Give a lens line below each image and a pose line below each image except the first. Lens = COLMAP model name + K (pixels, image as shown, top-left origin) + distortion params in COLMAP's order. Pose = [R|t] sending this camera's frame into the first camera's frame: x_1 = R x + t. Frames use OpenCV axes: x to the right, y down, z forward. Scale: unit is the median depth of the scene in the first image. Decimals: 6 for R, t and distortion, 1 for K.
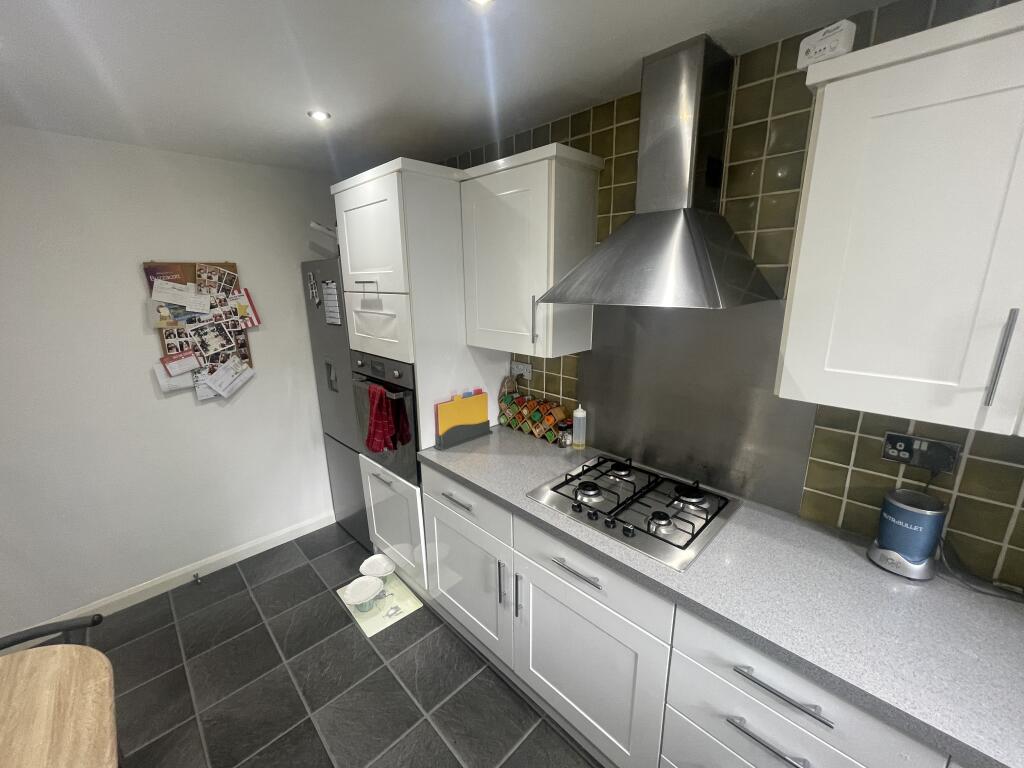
lens RADIAL K [[415.6, 0, 512.0], [0, 415.6, 384.0], [0, 0, 1]] dist [-0.000792, -0.000011]
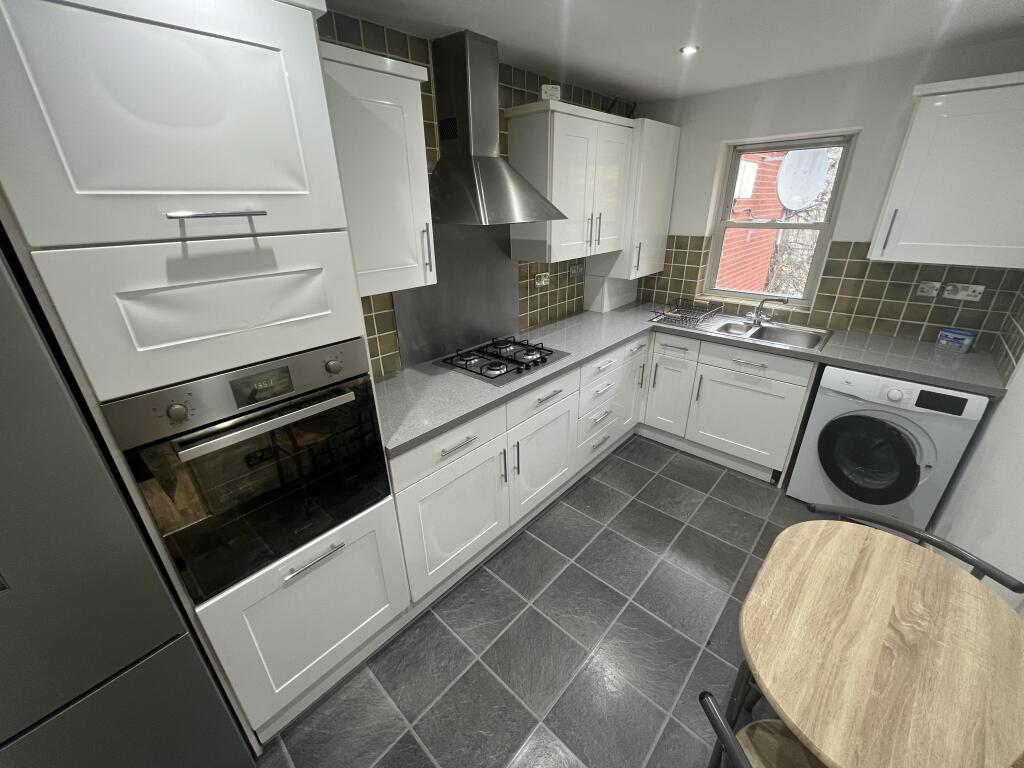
lens RADIAL K [[409.6, 0, 512.0], [0, 409.6, 384.0], [0, 0, 1]] dist [-0.000216, -0.000141]
pose [[-0.054630, -0.390510, 0.918976, -1.022459], [0.269223, 0.880505, 0.390167, -0.197408], [-0.961527, 0.268724, 0.057033, 0.830526]]
